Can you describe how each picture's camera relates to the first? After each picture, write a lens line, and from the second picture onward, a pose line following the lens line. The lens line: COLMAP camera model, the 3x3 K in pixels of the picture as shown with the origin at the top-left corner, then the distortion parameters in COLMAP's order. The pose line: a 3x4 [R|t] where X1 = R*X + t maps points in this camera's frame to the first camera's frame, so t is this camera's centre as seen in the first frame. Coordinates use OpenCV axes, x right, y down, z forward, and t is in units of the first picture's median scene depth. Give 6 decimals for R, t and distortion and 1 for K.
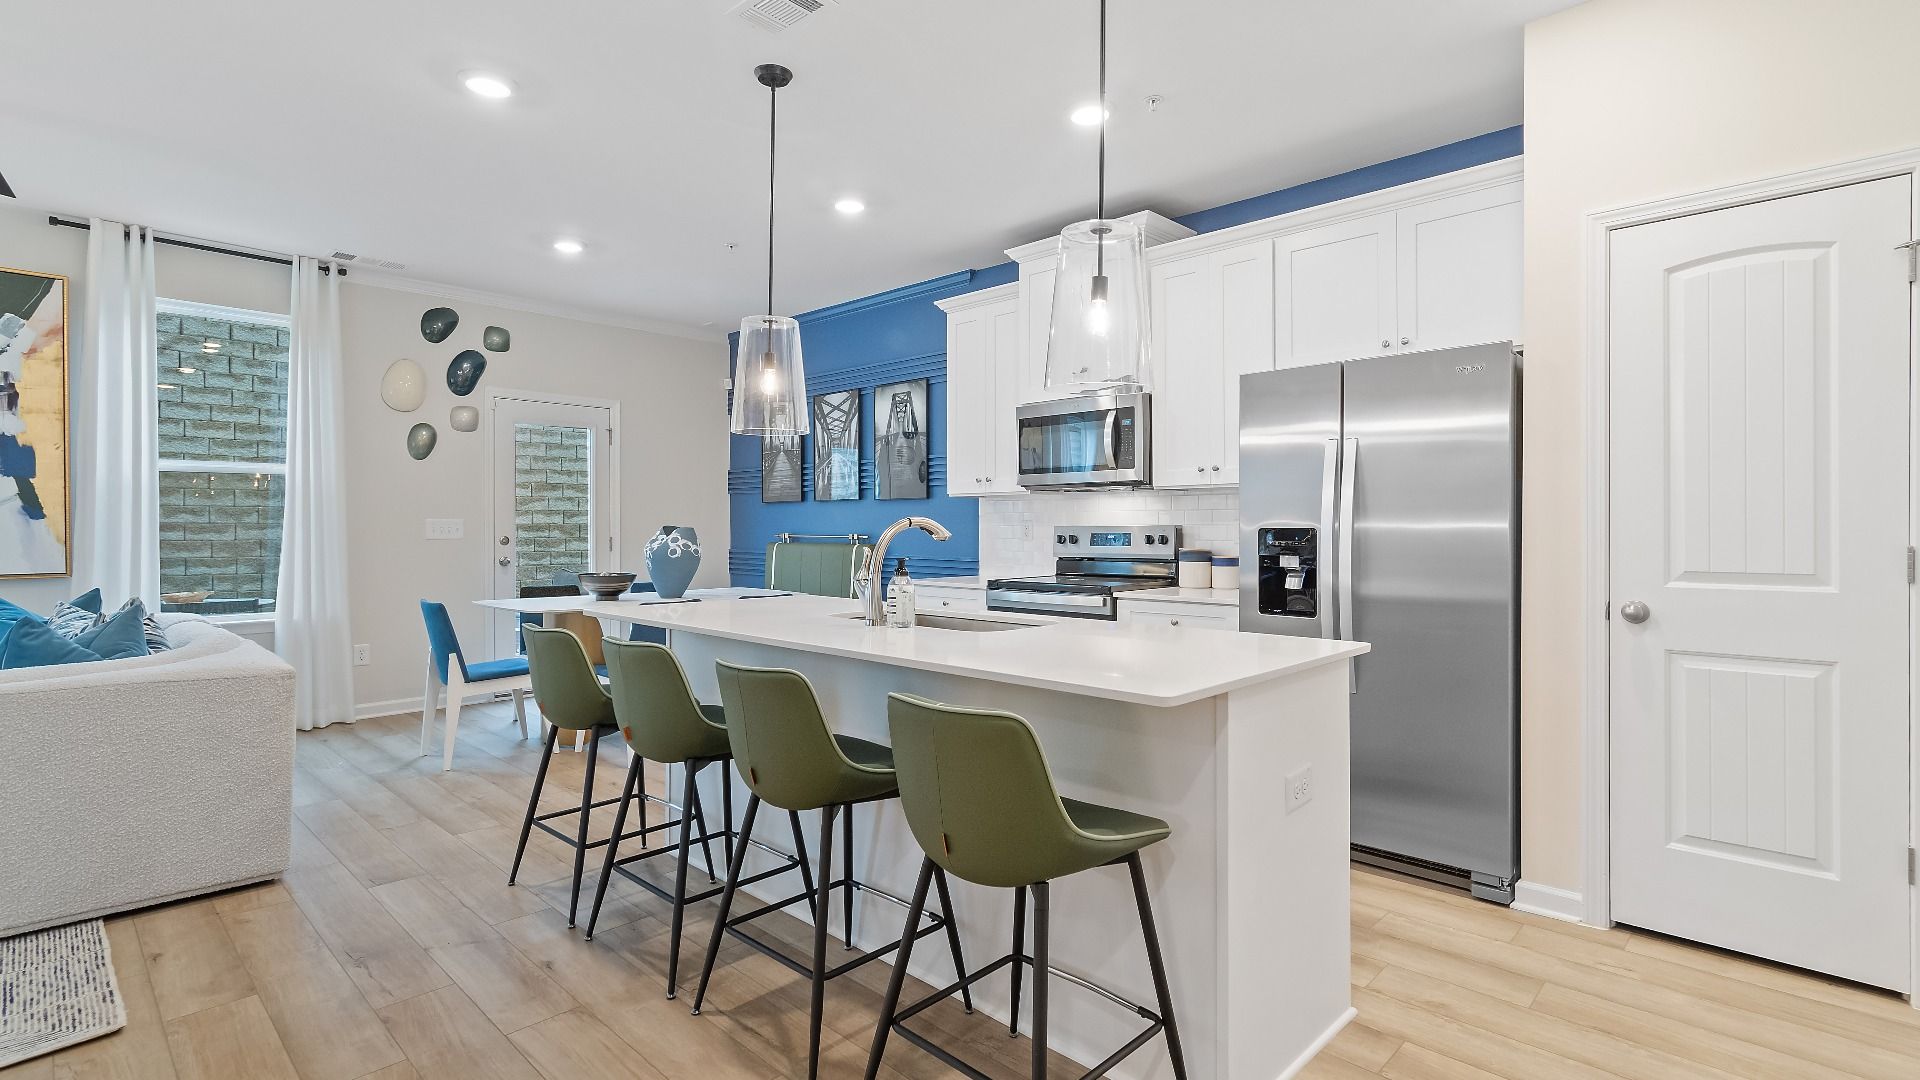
lens RADIAL K [[841.7, 0, 939.0], [0, 841.7, 530.3], [0, 0, 1]] dist [-0.000908, 0.002423]
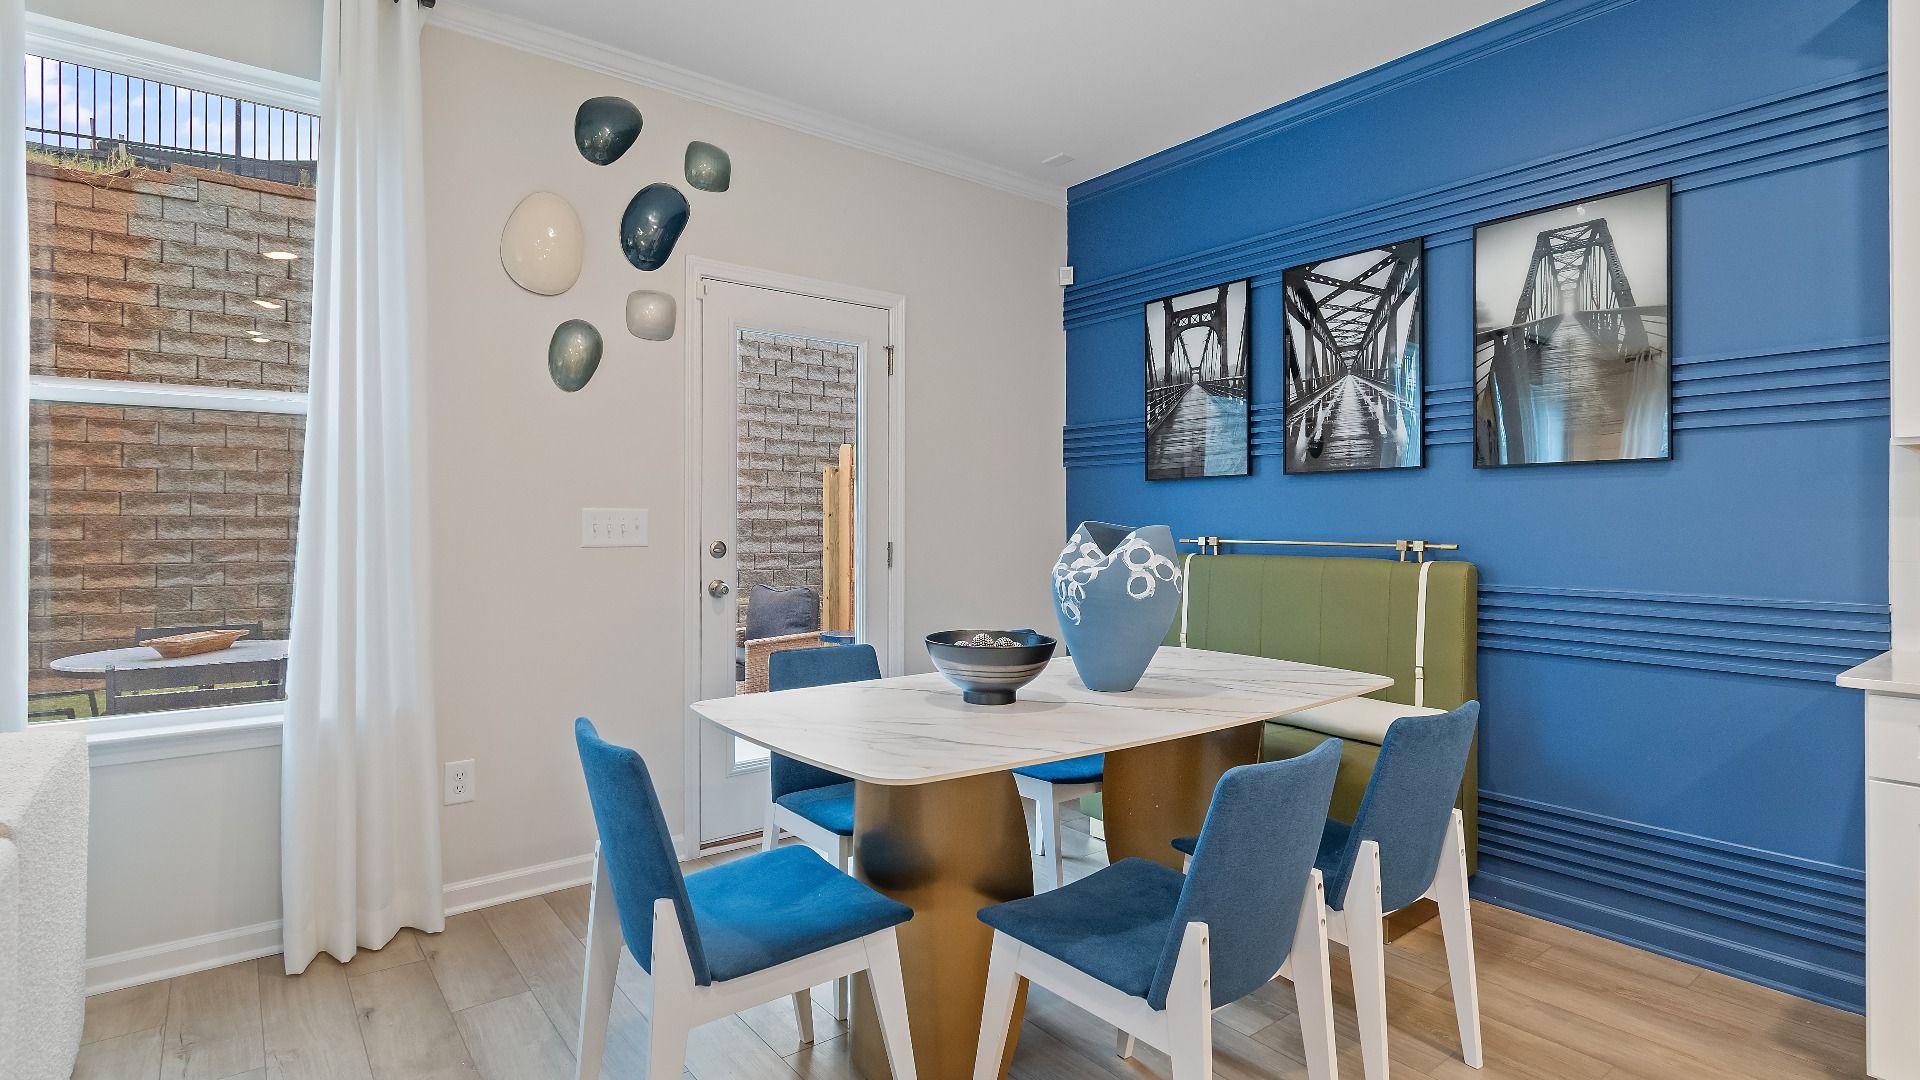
lens RADIAL K [[932.9, 0, 969.7], [0, 932.9, 519.4], [0, 0, 1]] dist [0.011490, -0.003750]
pose [[0.989740, 0.002036, -0.142862, -0.297444], [-0.003137, 0.999967, -0.007483, -0.002628], [0.142842, 0.007855, 0.989714, 0.475138]]
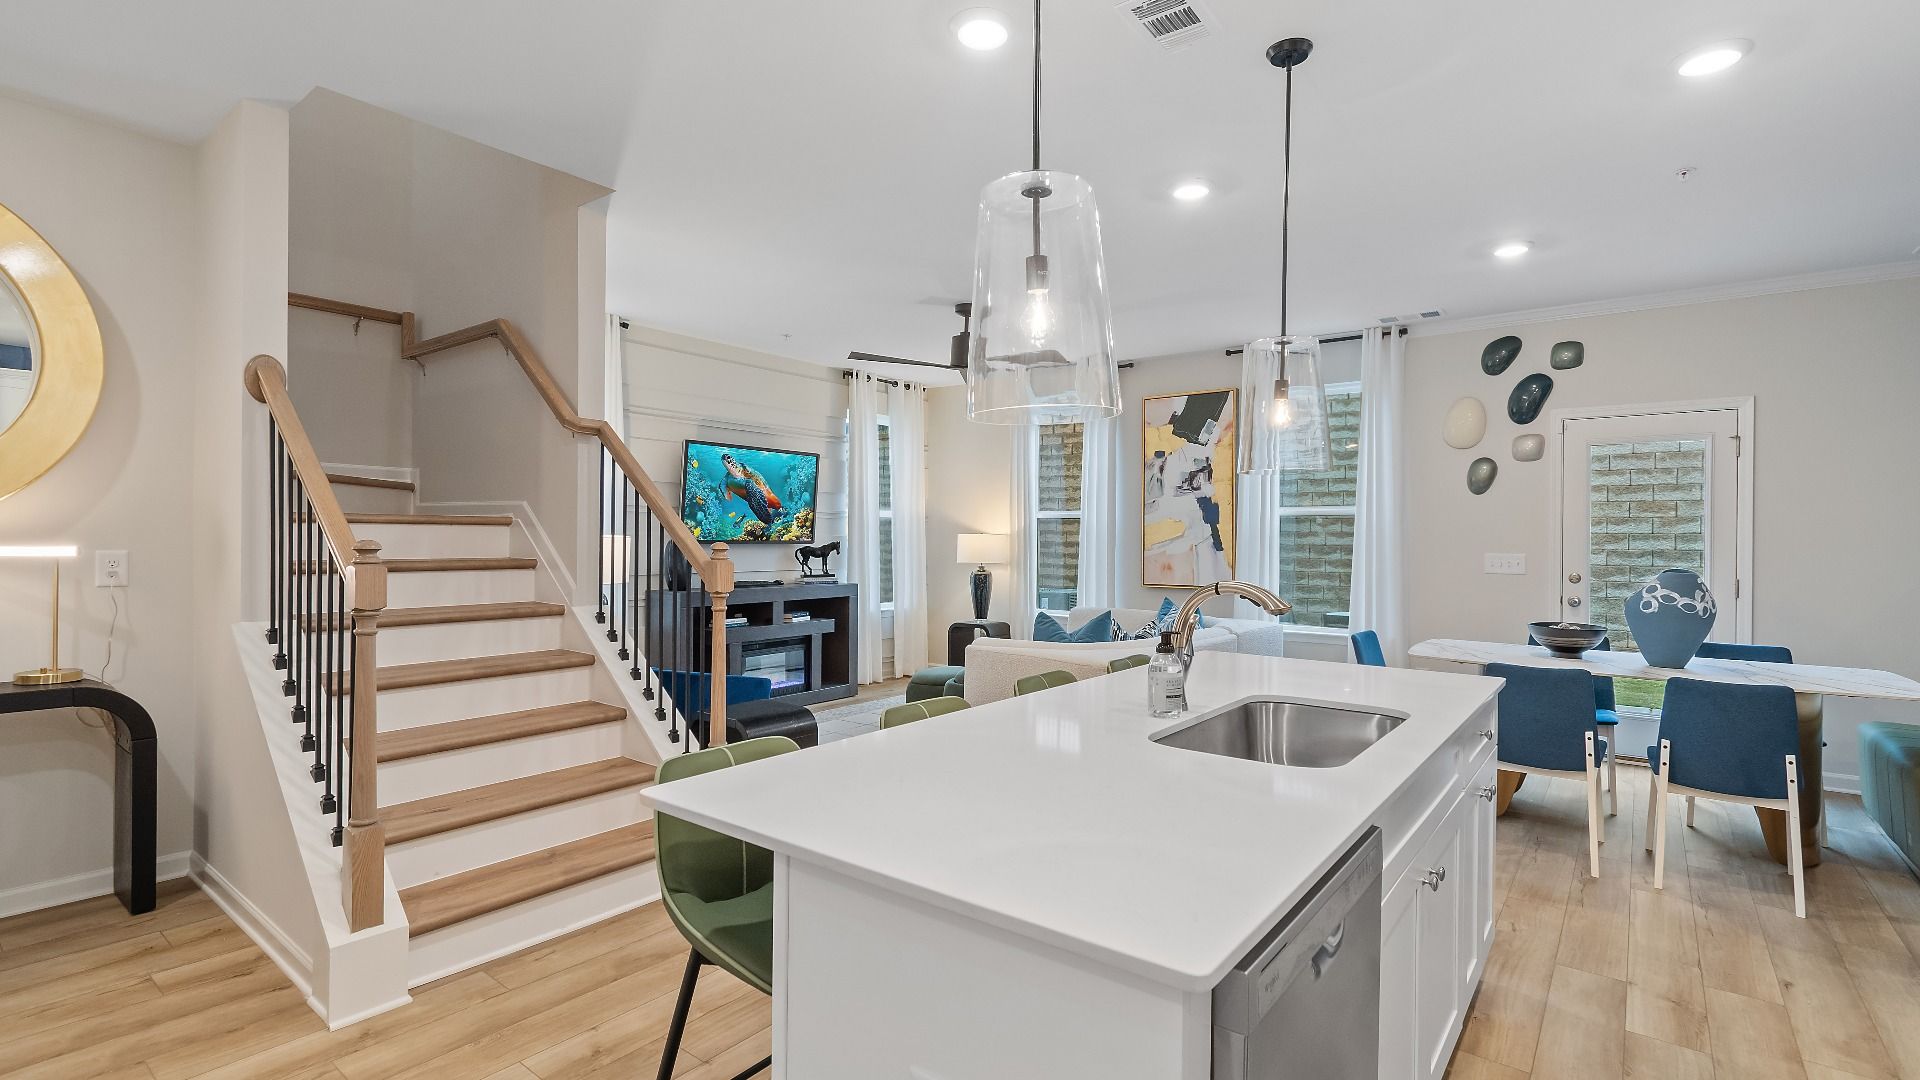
lens RADIAL K [[851.2, 0, 963.1], [0, 851.2, 528.1], [0, 0, 1]] dist [-0.005182, -0.000414]
pose [[0.103454, -0.012409, -0.994557, 0.322012], [-0.029833, 0.999434, -0.015573, -0.010748], [0.994187, 0.031281, 0.103025, 0.293219]]
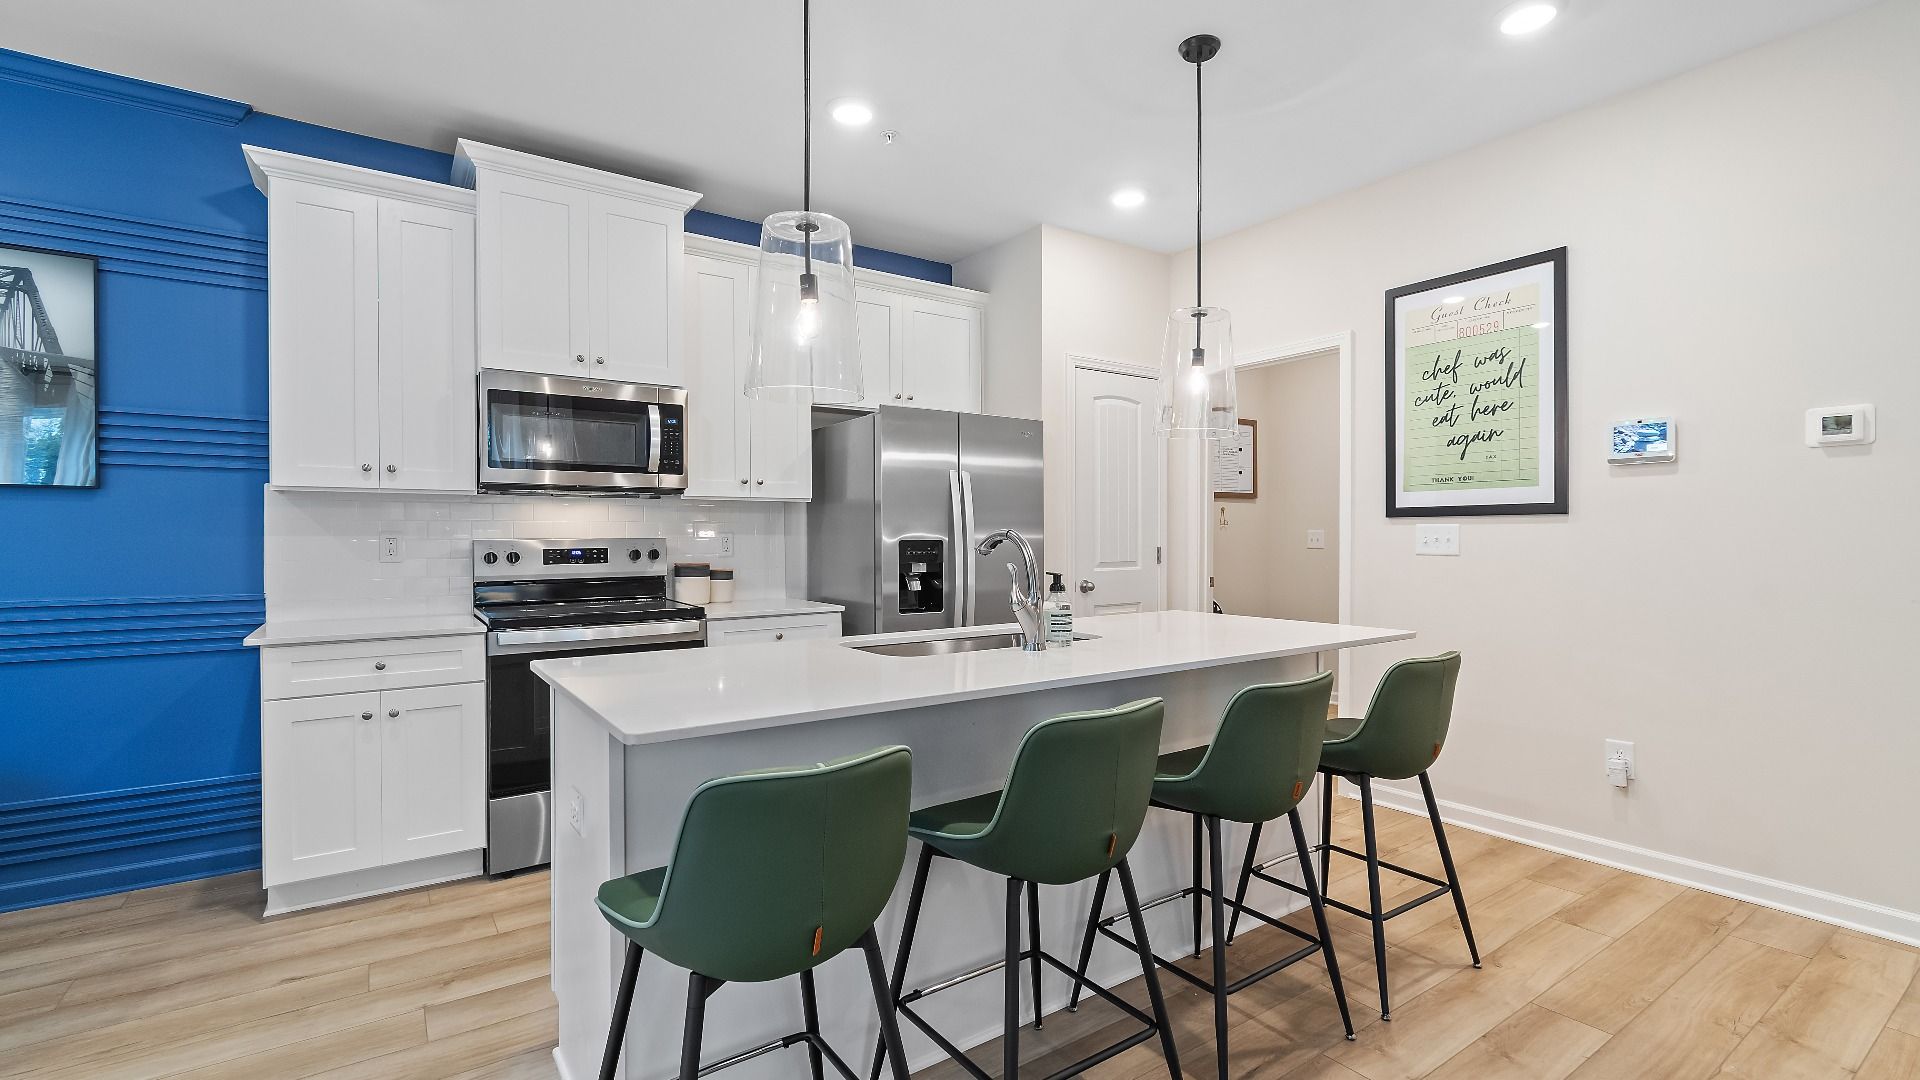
lens RADIAL K [[841.7, 0, 953.0], [0, 841.7, 533.6], [0, 0, 1]] dist [-0.000908, 0.002423]
pose [[0.214687, 0.003044, 0.976678, -0.406690], [0.008649, 0.999950, -0.005017, -0.002772], [-0.976645, 0.009524, 0.214650, 0.372590]]
